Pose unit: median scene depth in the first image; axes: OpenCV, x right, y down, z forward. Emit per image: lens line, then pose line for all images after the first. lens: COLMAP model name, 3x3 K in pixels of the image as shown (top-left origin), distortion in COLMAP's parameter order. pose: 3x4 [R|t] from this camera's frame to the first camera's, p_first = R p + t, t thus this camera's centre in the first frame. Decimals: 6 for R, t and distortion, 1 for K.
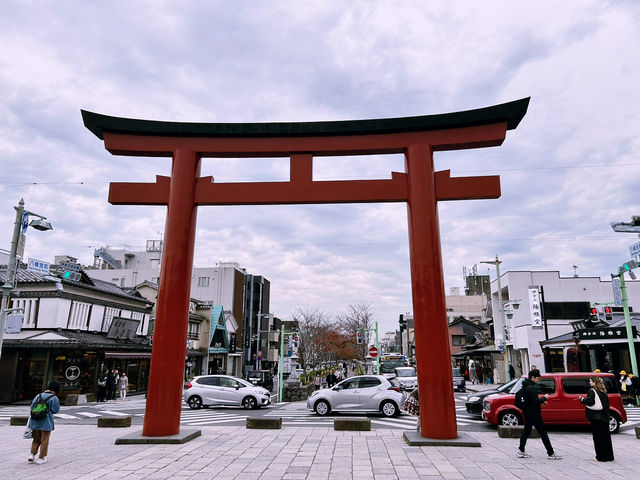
lens RADIAL K [[505.2, 0, 317.5], [0, 505.2, 232.6], [0, 0, 1]] dist [0.054435, -0.066130]
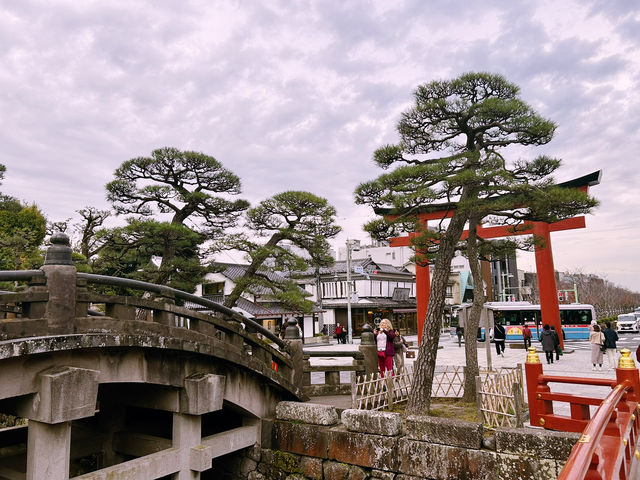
lens RADIAL K [[505.2, 0, 317.5], [0, 505.2, 232.6], [0, 0, 1]] dist [0.054435, -0.066130]
pose [[0.870596, -0.094597, -0.482819, 0.173058], [0.139212, 0.988602, 0.057328, -0.127094], [0.471893, -0.117124, 0.873842, -0.478890]]
